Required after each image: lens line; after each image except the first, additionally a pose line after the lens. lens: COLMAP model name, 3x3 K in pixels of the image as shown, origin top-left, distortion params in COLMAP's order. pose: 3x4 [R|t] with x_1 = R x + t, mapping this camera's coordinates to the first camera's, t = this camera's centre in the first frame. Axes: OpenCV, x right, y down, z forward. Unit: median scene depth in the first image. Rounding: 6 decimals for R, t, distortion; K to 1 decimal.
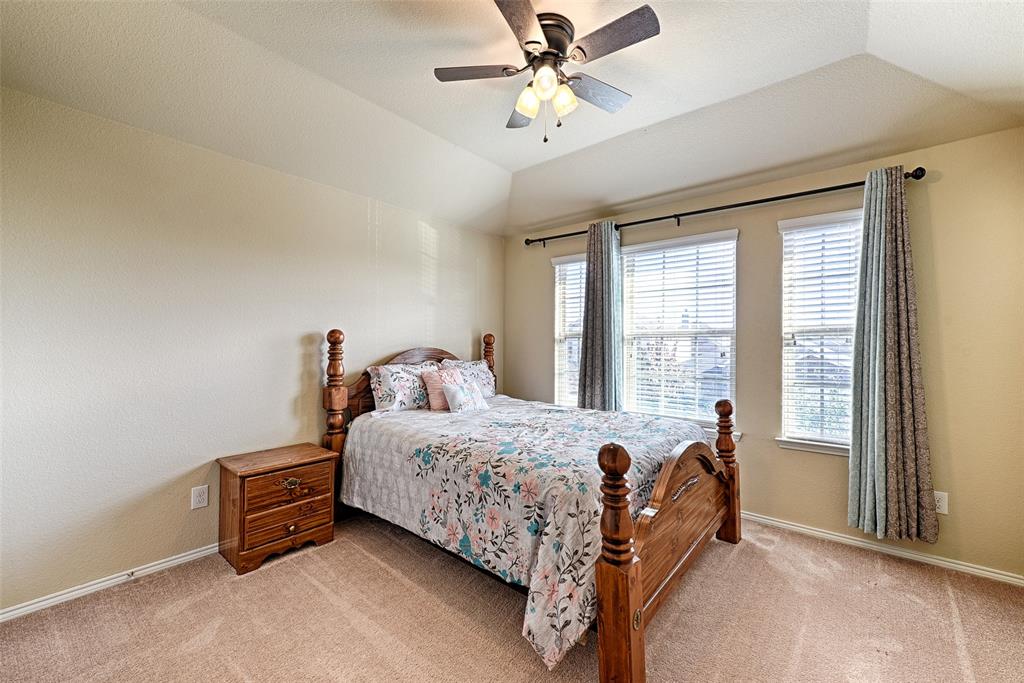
lens RADIAL K [[416.2, 0, 509.7], [0, 416.2, 344.2], [0, 0, 1]] dist [0.004277, 0.000069]
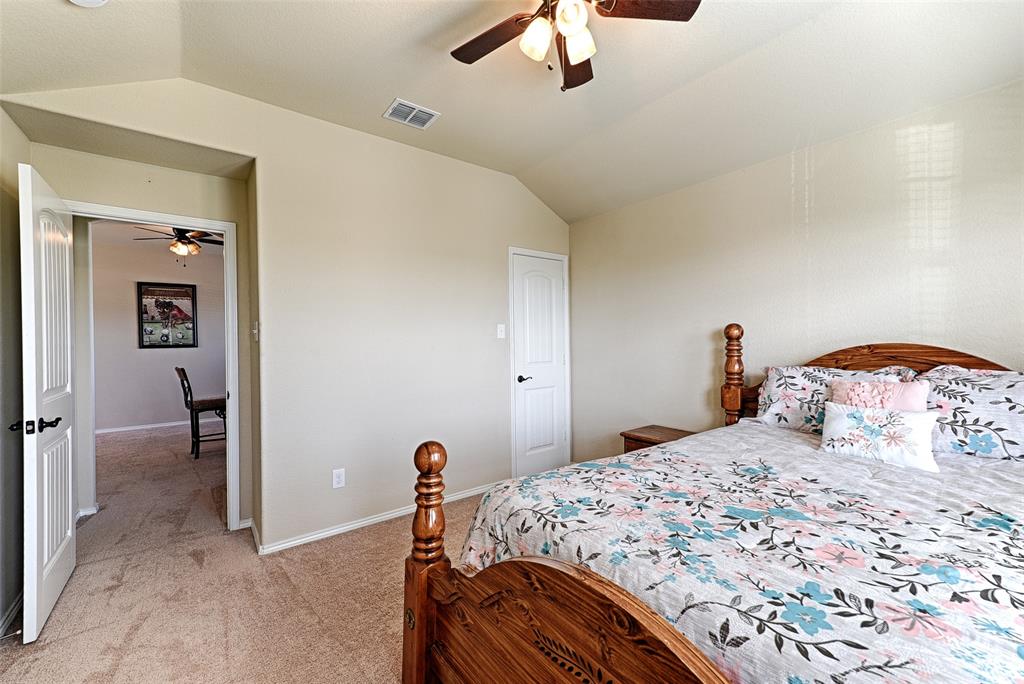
lens RADIAL K [[416.2, 0, 509.7], [0, 416.2, 344.7], [0, 0, 1]] dist [0.004277, 0.000069]
pose [[-0.227904, 0.005025, -0.973671, 0.577520], [0.006129, 0.999974, 0.003727, 0.005001], [0.973664, -0.005118, -0.227929, 0.696761]]
